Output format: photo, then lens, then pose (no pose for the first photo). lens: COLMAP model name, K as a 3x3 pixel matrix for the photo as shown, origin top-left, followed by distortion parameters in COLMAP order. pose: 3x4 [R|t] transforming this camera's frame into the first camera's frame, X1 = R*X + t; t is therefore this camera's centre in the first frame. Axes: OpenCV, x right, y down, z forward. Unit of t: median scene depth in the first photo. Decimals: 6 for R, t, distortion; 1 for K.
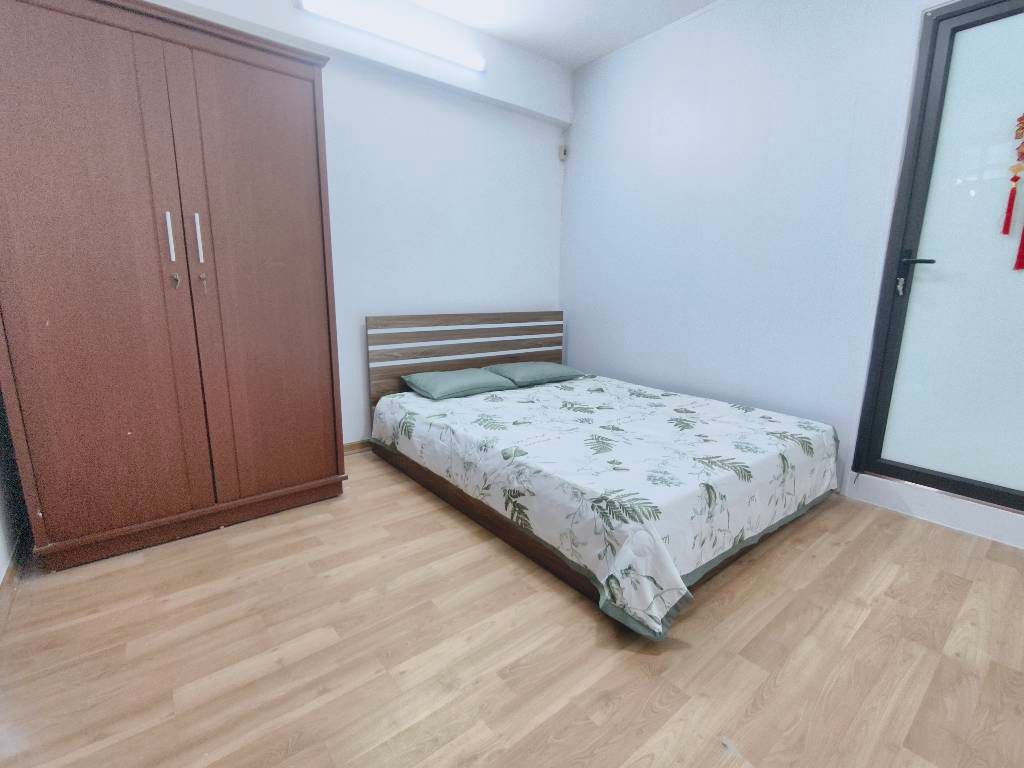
lens RADIAL K [[474.5, 0, 510.7], [0, 474.5, 385.7], [0, 0, 1]] dist [-0.006336, -0.001237]
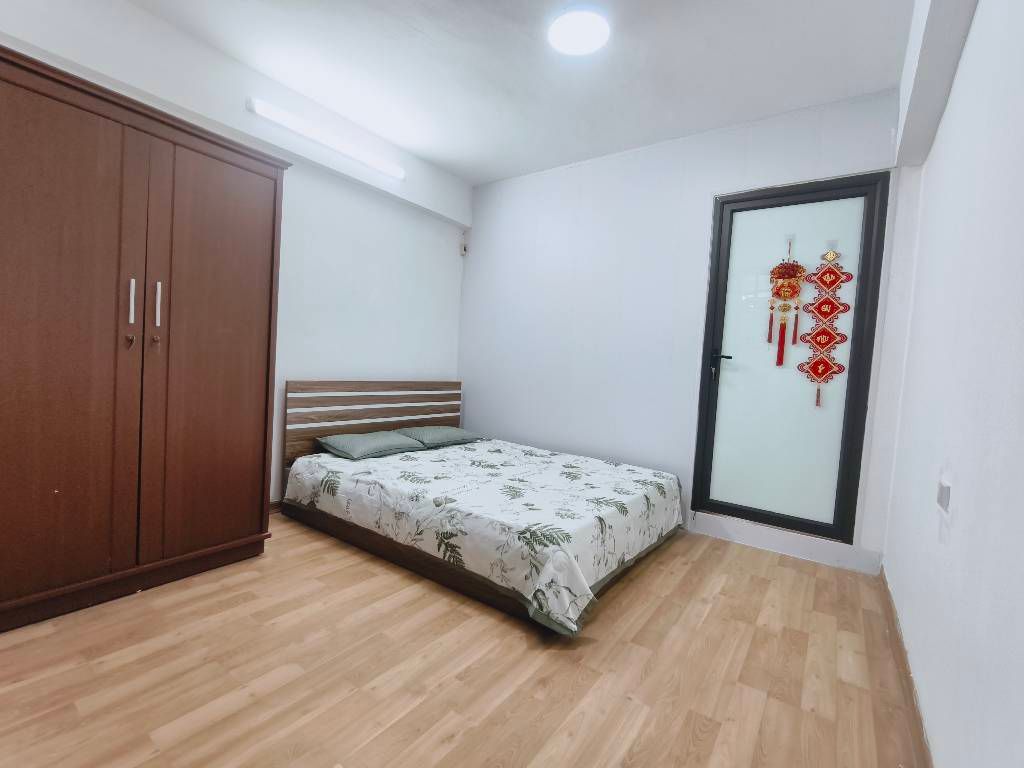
lens RADIAL K [[474.5, 0, 510.7], [0, 474.5, 385.7], [0, 0, 1]] dist [-0.006336, -0.001237]
pose [[0.960233, 0.032711, 0.277278, -0.180919], [0.007943, 0.989510, -0.144244, 0.032017], [-0.279088, 0.140710, 0.949900, -0.212075]]
